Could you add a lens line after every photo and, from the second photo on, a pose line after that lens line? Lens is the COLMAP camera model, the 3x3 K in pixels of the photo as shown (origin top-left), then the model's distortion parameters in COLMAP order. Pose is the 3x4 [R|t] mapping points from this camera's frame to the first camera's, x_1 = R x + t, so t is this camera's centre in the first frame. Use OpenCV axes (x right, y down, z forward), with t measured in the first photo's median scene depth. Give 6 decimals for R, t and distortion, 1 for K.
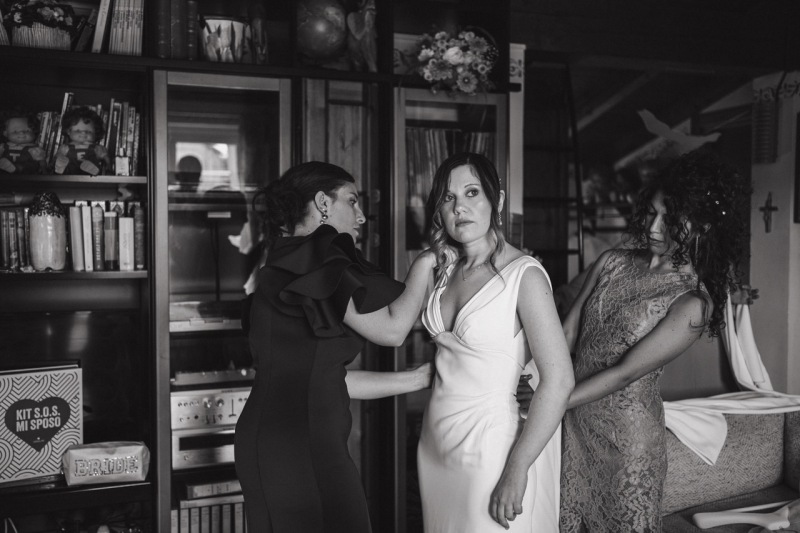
lens RADIAL K [[833.8, 0, 400.0], [0, 833.8, 266.5], [0, 0, 1]] dist [-0.022892, 0.122607]
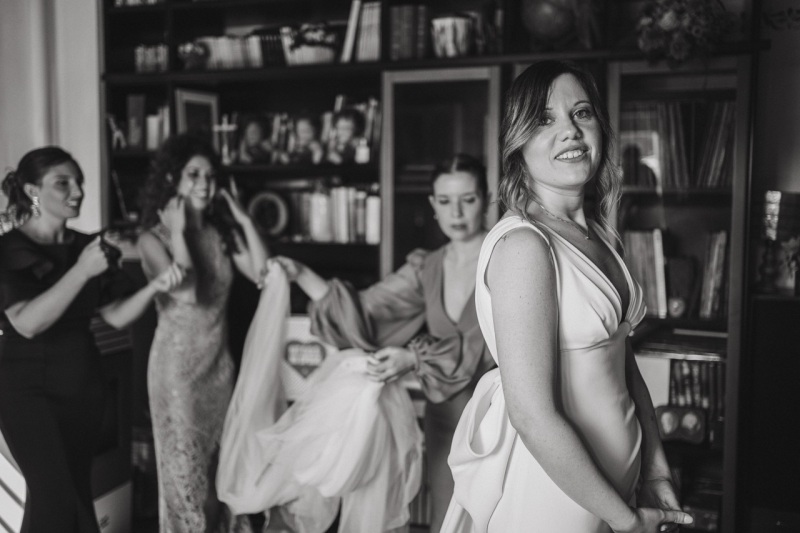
lens RADIAL K [[833.8, 0, 400.0], [0, 833.8, 266.5], [0, 0, 1]] dist [-0.022892, 0.122607]
pose [[0.758249, 0.055630, -0.649587, 0.467316], [-0.039653, 0.998444, 0.039220, -0.008858], [0.650758, -0.003980, 0.759275, 0.118265]]
